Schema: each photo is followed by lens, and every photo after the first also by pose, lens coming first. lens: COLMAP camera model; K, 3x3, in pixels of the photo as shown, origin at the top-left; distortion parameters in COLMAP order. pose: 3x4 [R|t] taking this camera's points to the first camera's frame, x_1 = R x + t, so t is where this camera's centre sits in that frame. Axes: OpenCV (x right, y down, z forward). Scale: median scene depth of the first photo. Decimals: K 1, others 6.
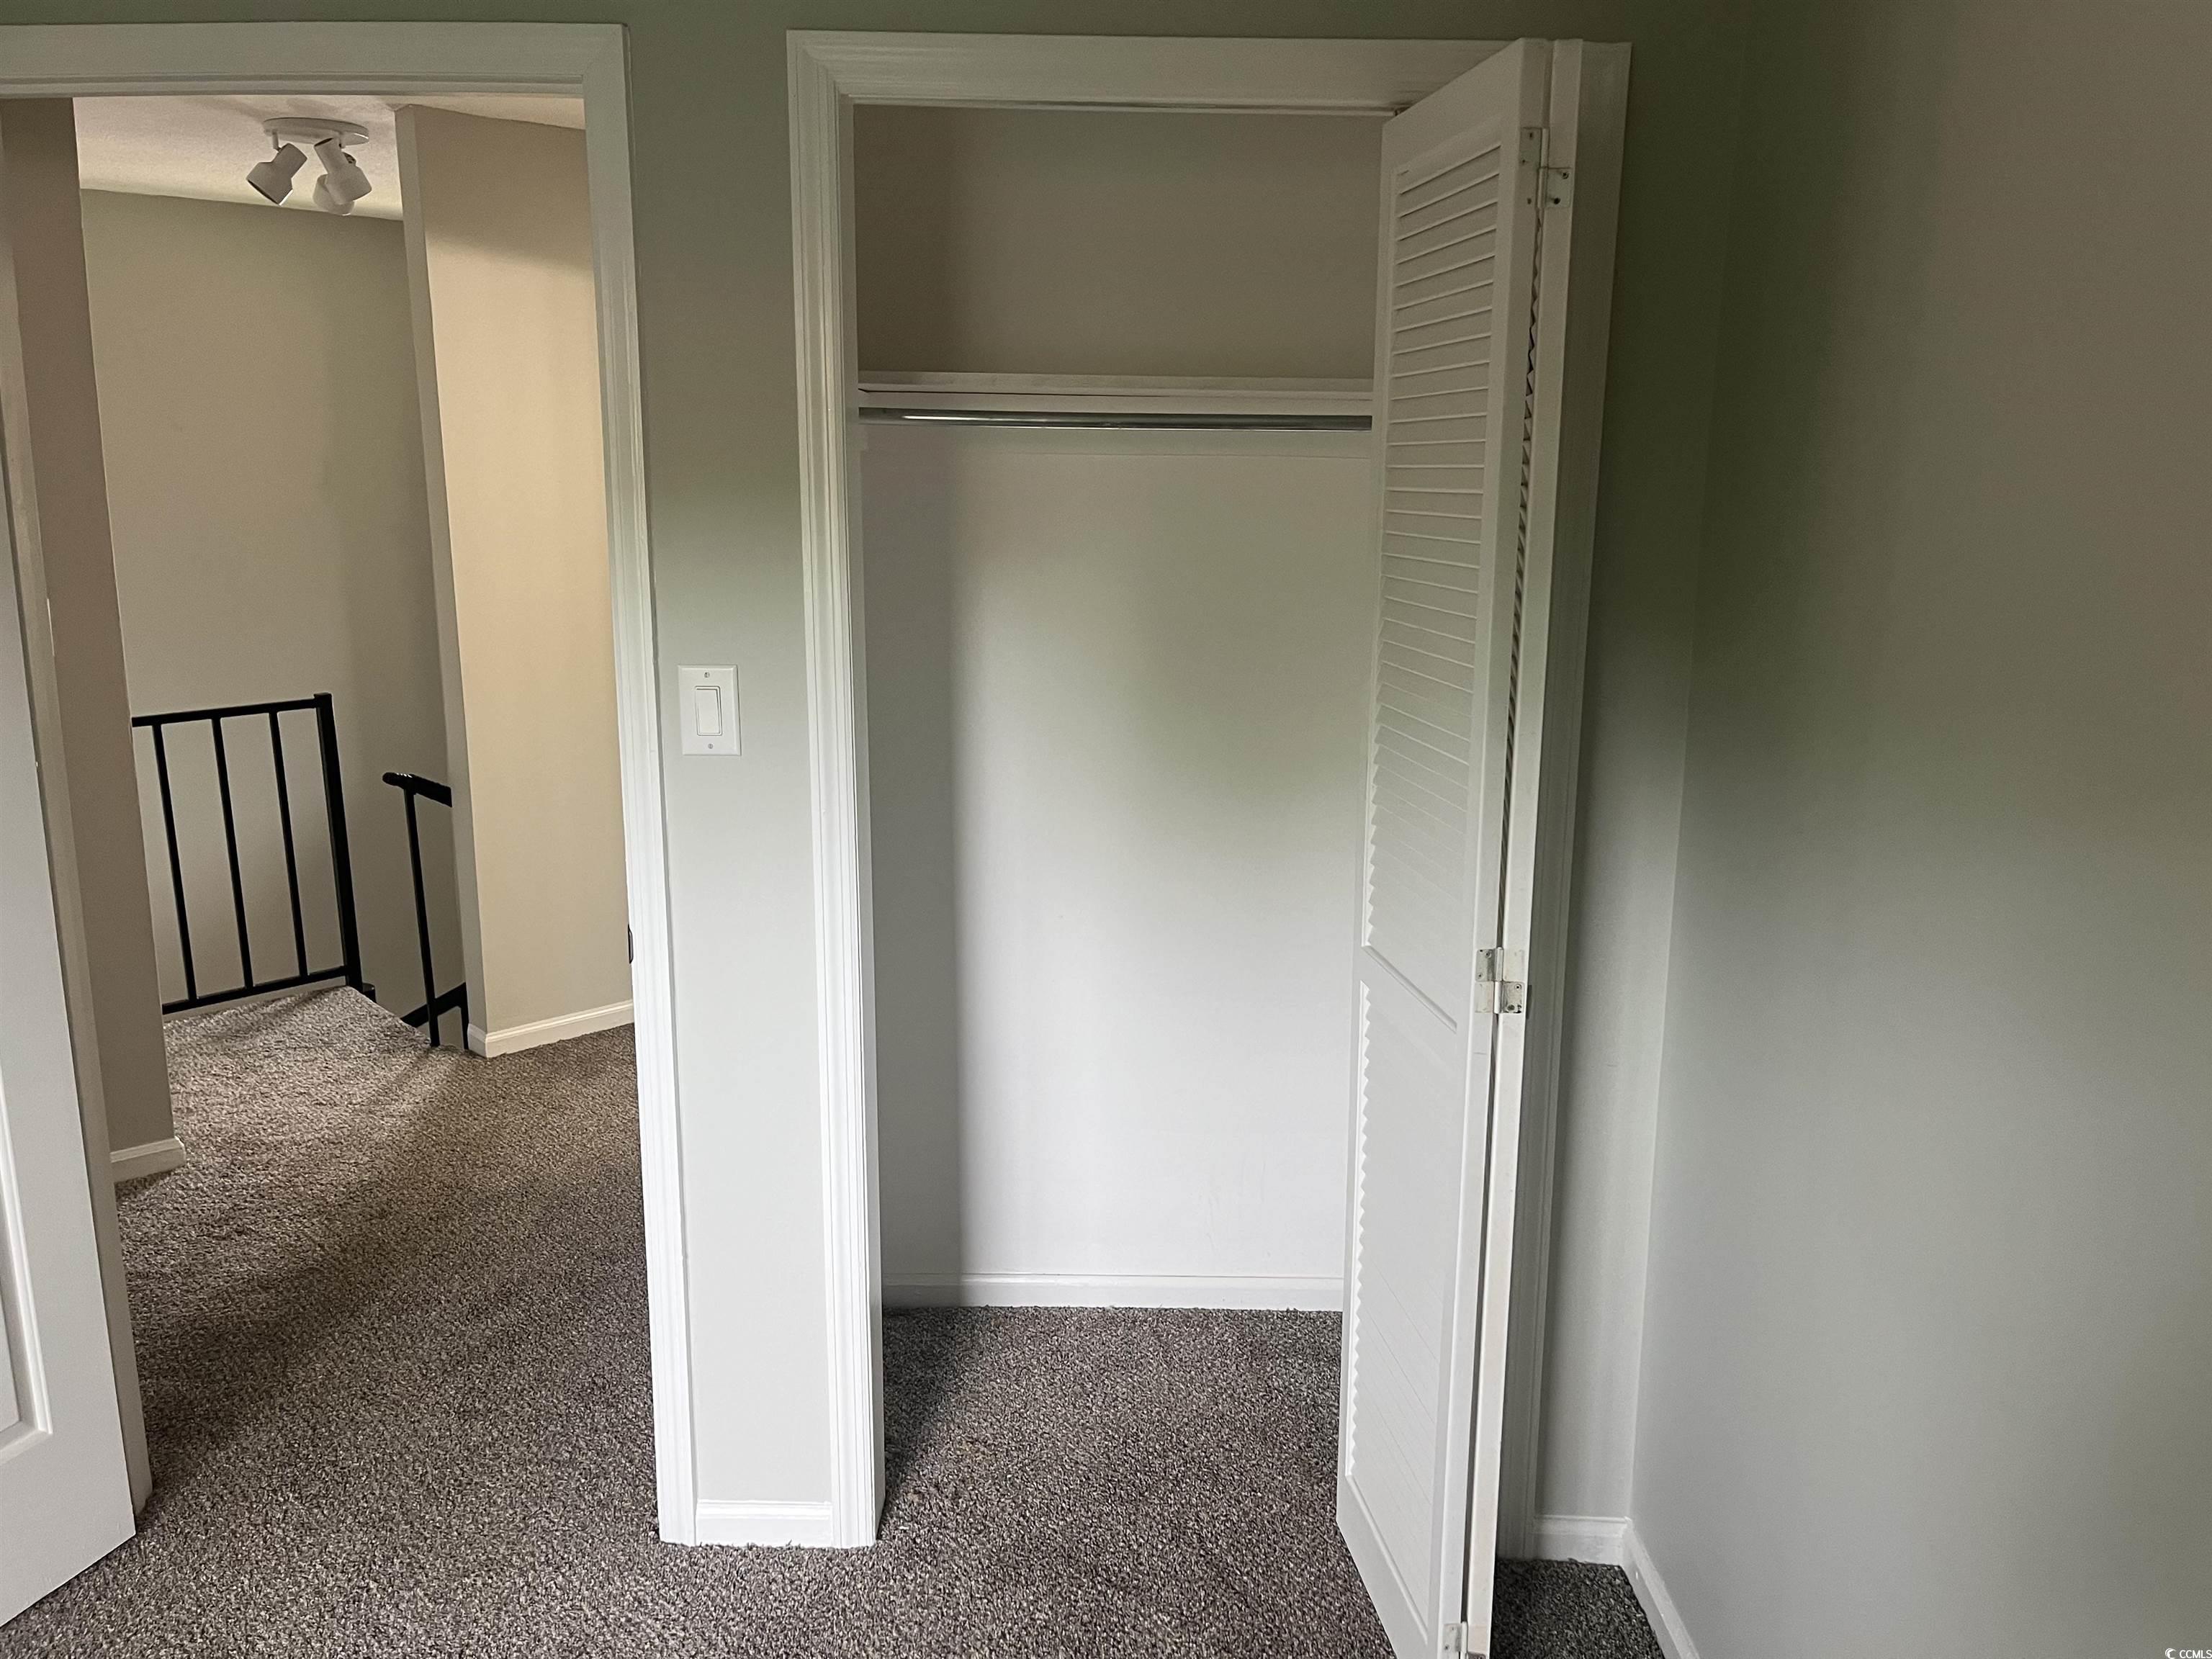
lens RADIAL K [[1695.0, 0, 1120.3], [0, 1695.0, 840.0], [0, 0, 1]] dist [0.098560, -0.133438]
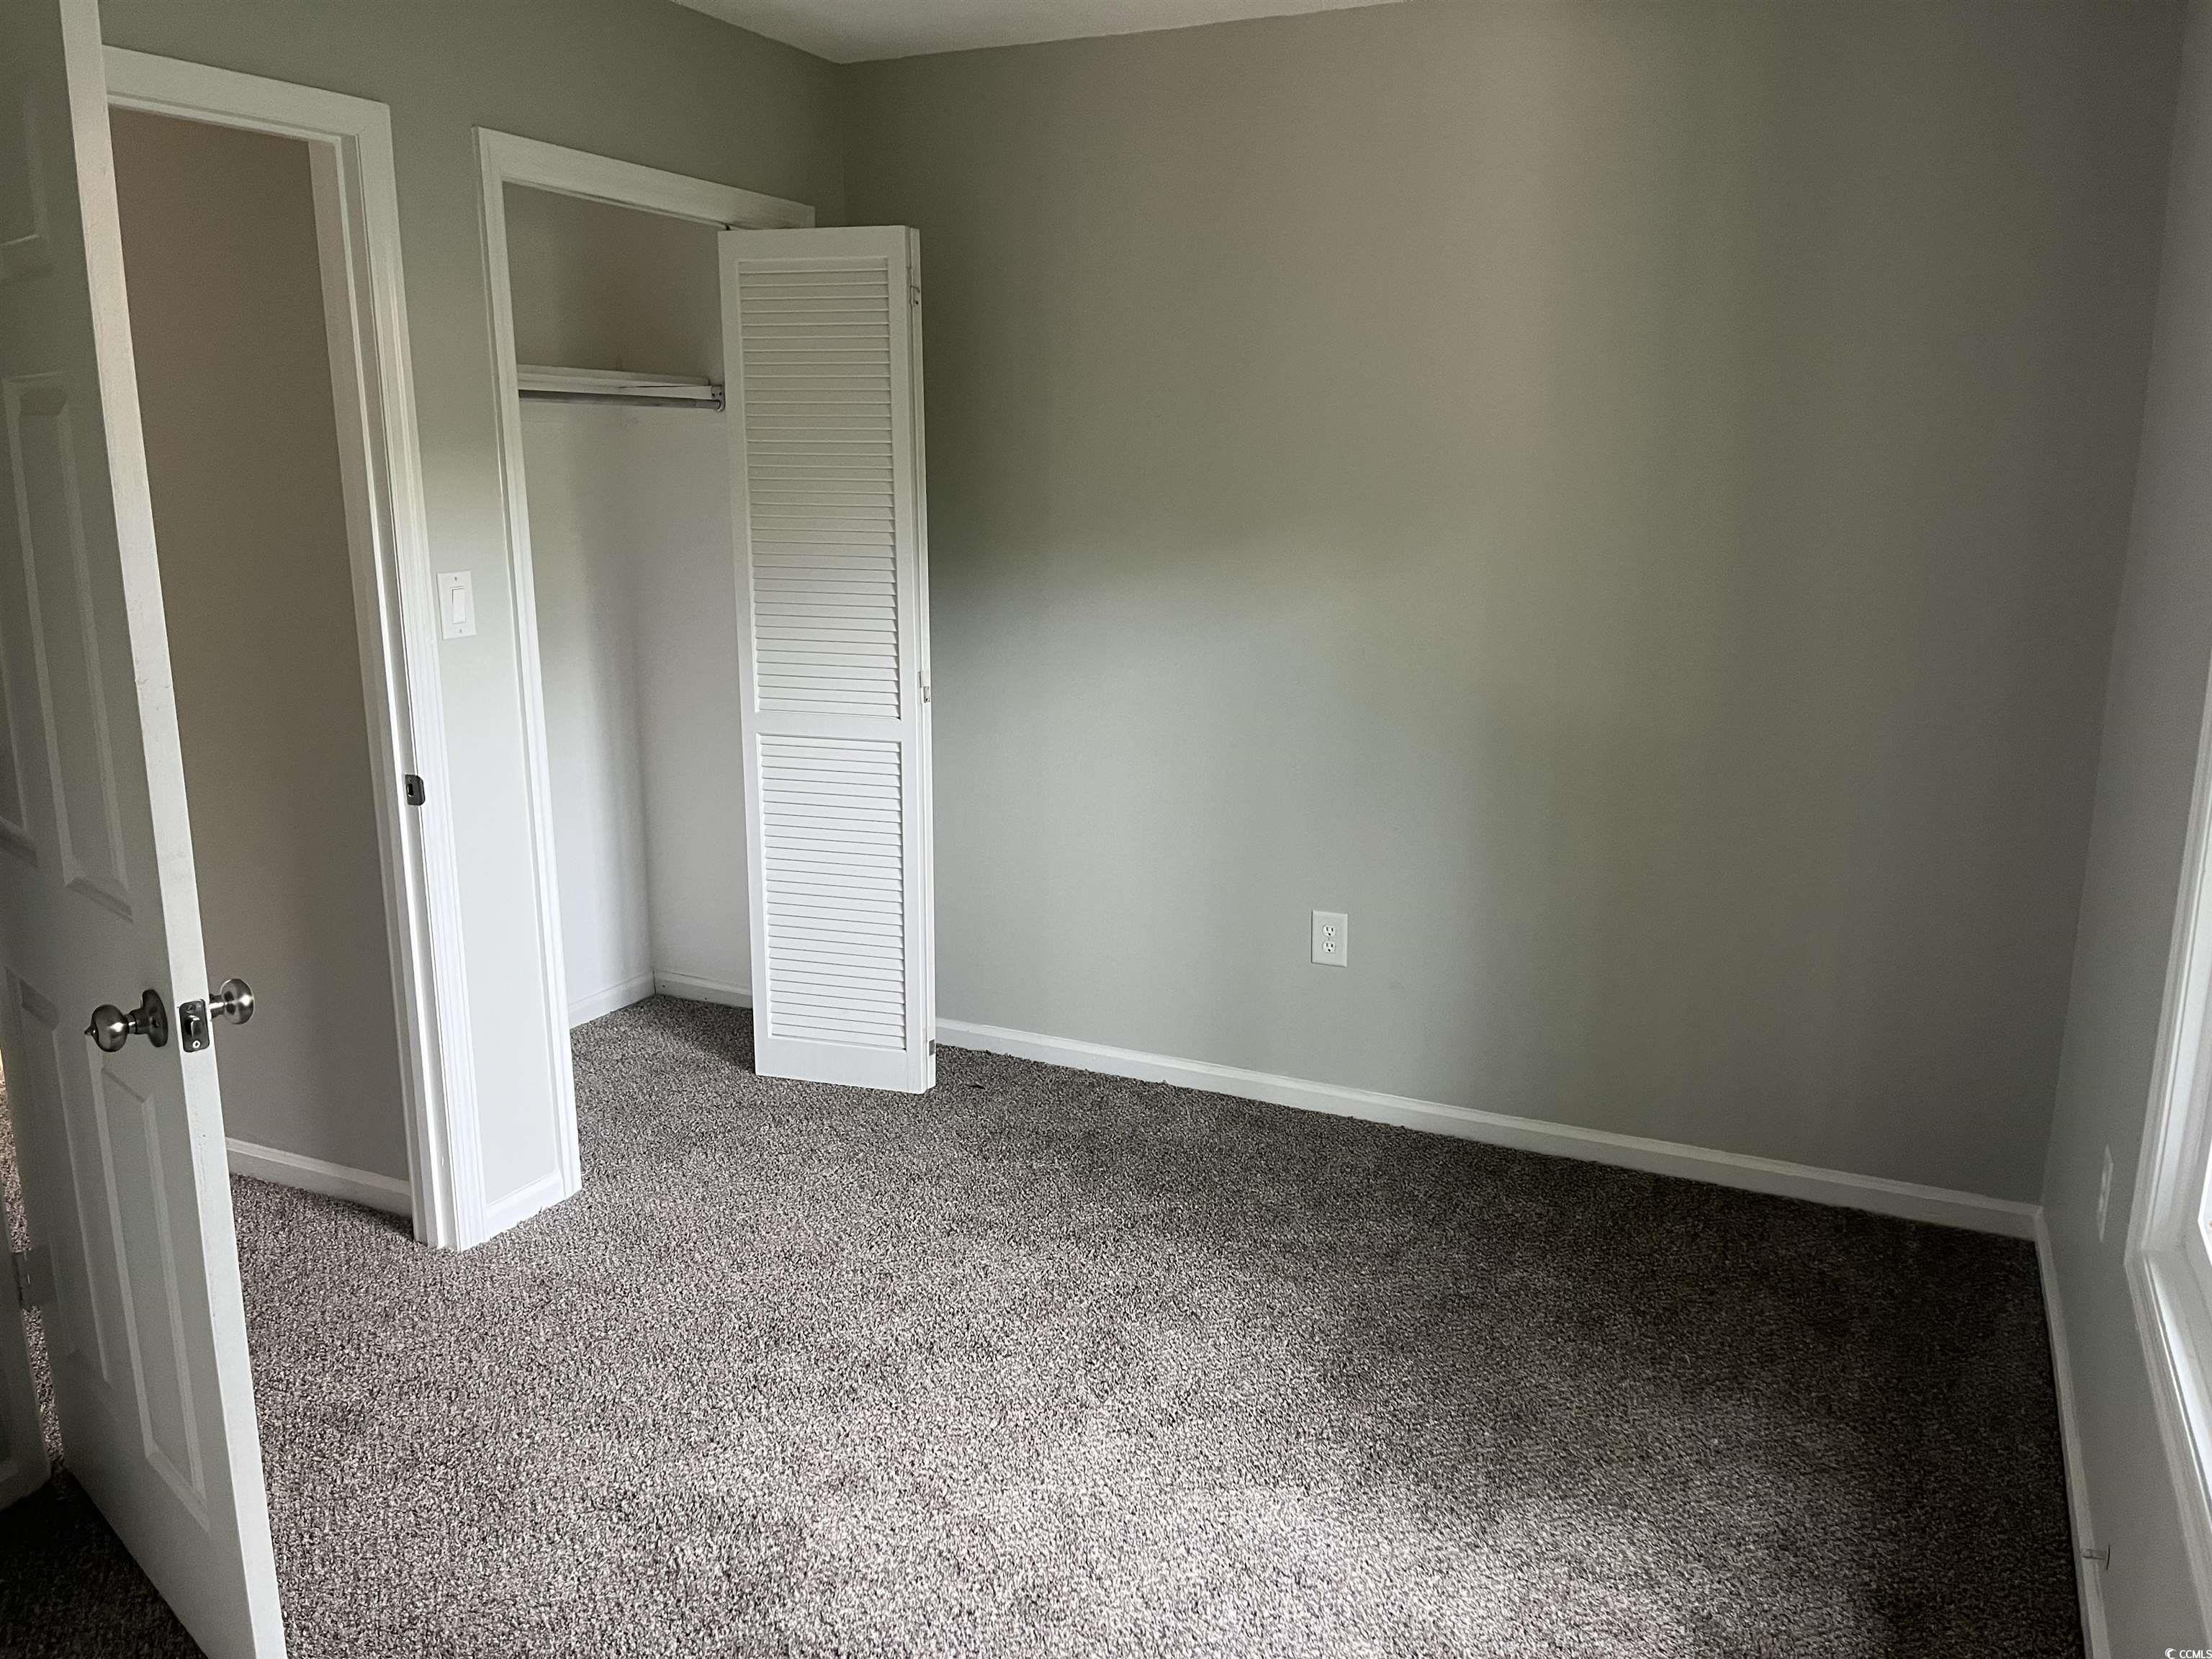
lens RADIAL K [[1695.0, 0, 1120.3], [0, 1695.0, 840.0], [0, 0, 1]] dist [0.098560, -0.133438]
pose [[0.422491, -0.215587, 0.880354, -1.276613], [0.189374, 0.970859, 0.146867, 0.005485], [-0.886363, 0.104666, 0.451006, -0.076234]]
